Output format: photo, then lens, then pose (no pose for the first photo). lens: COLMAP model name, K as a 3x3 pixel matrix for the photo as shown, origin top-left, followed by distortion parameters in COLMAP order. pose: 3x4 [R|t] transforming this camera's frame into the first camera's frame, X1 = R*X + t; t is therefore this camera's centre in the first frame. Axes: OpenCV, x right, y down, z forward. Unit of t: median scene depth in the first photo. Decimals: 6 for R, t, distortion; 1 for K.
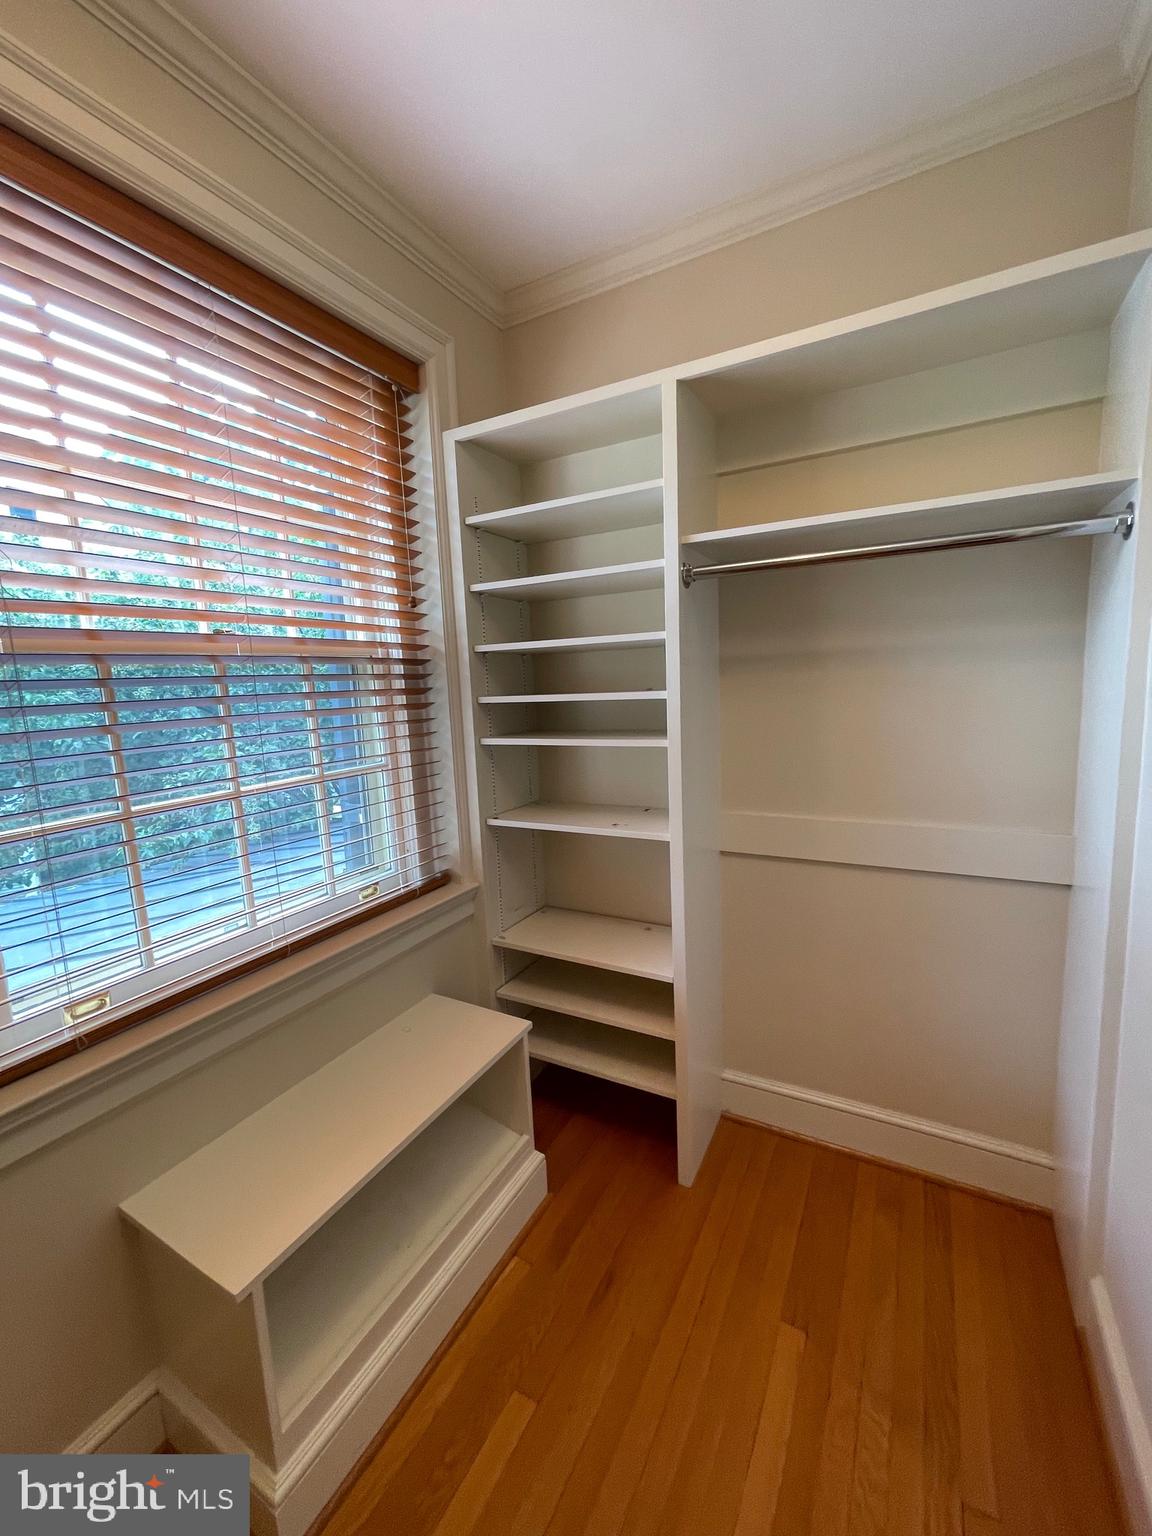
lens RADIAL K [[622.4, 0, 579.9], [0, 622.4, 766.3], [0, 0, 1]] dist [-0.004541, 0.001308]
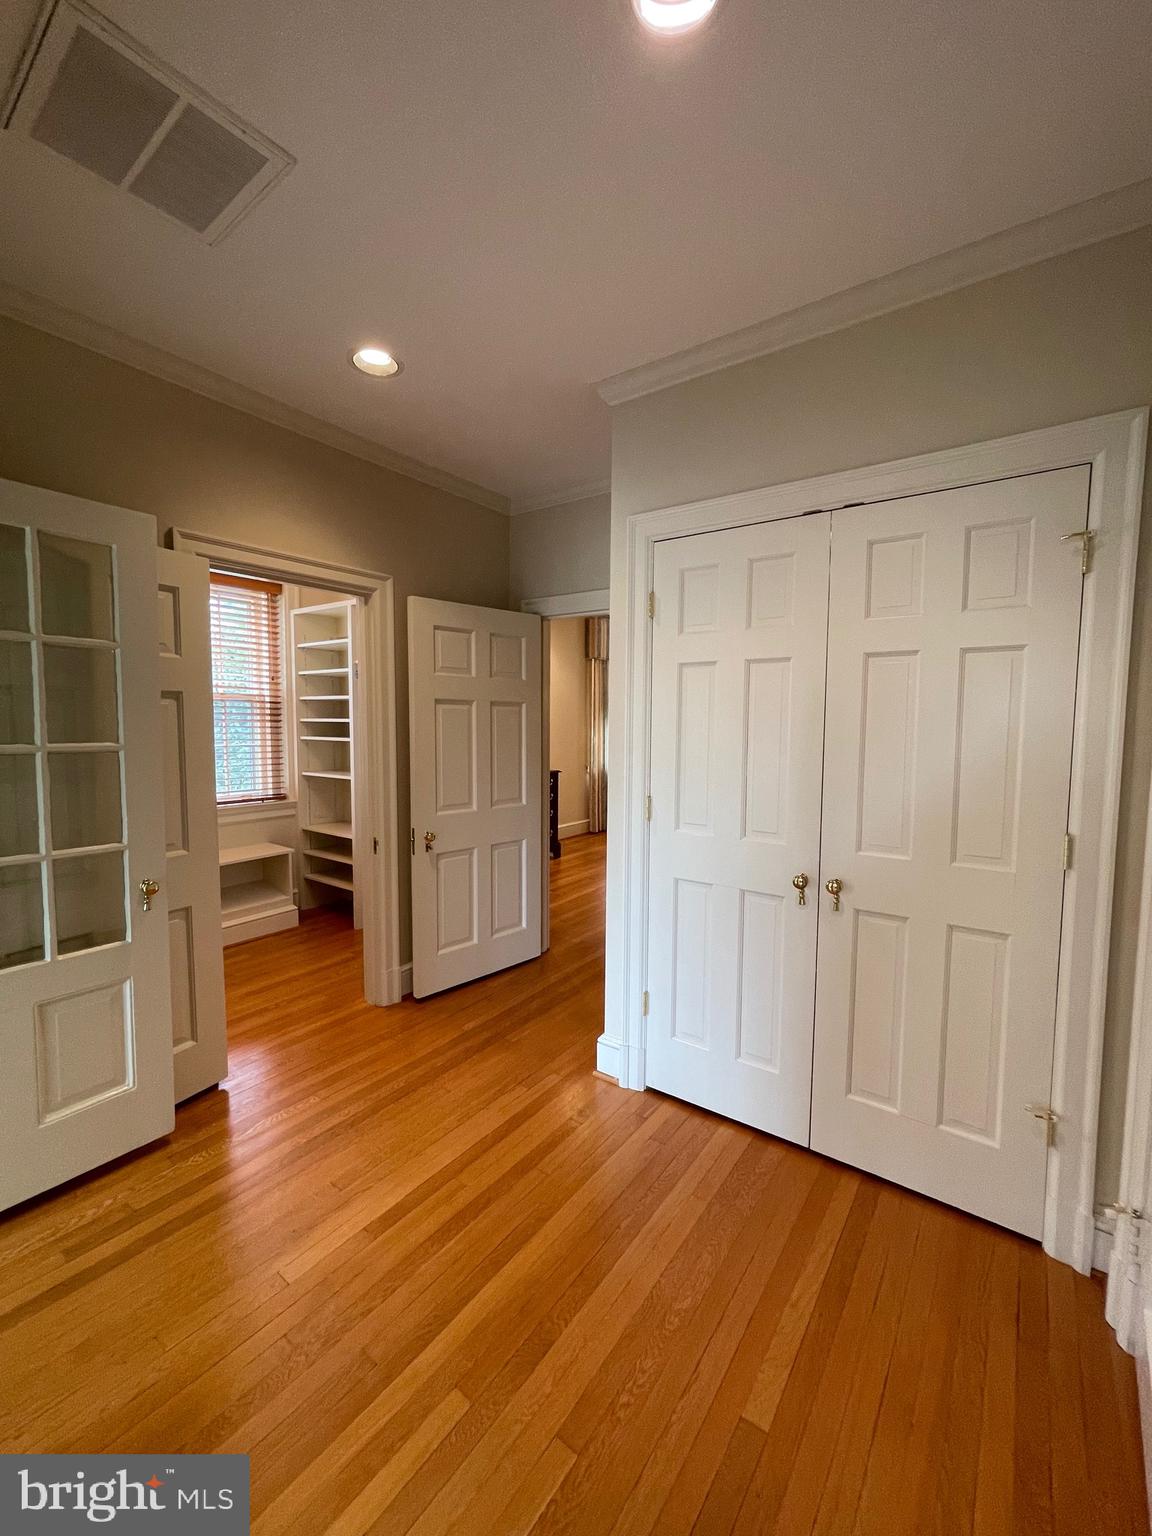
lens RADIAL K [[622.4, 0, 548.4], [0, 622.4, 756.9], [0, 0, 1]] dist [-0.004541, 0.001308]
pose [[0.985110, 0.055557, -0.162700, 1.207692], [-0.066101, 0.996000, -0.060122, 0.117767], [0.158709, 0.069981, 0.984842, -1.207054]]
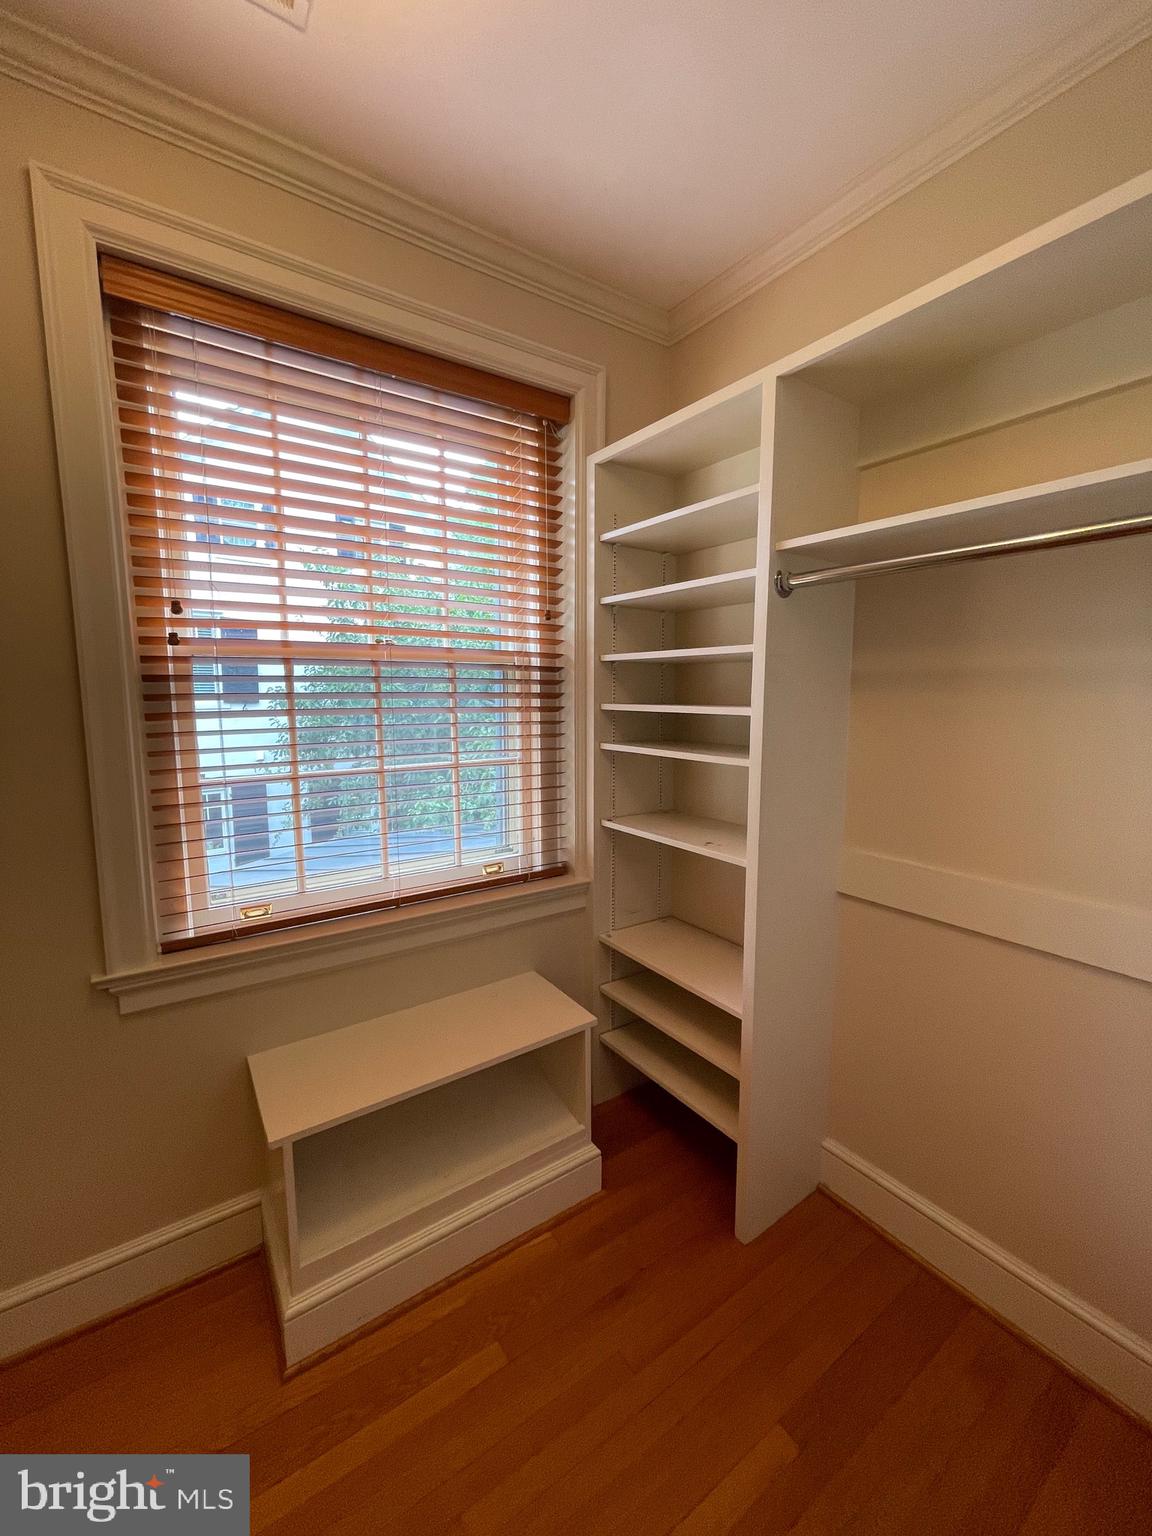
lens RADIAL K [[622.4, 0, 582.2], [0, 622.4, 765.7], [0, 0, 1]] dist [-0.004541, 0.001308]
pose [[0.894334, 0.094846, -0.437230, 0.293124], [-0.098237, 0.995051, 0.014912, -0.020031], [0.436481, 0.029616, 0.899226, 0.040728]]
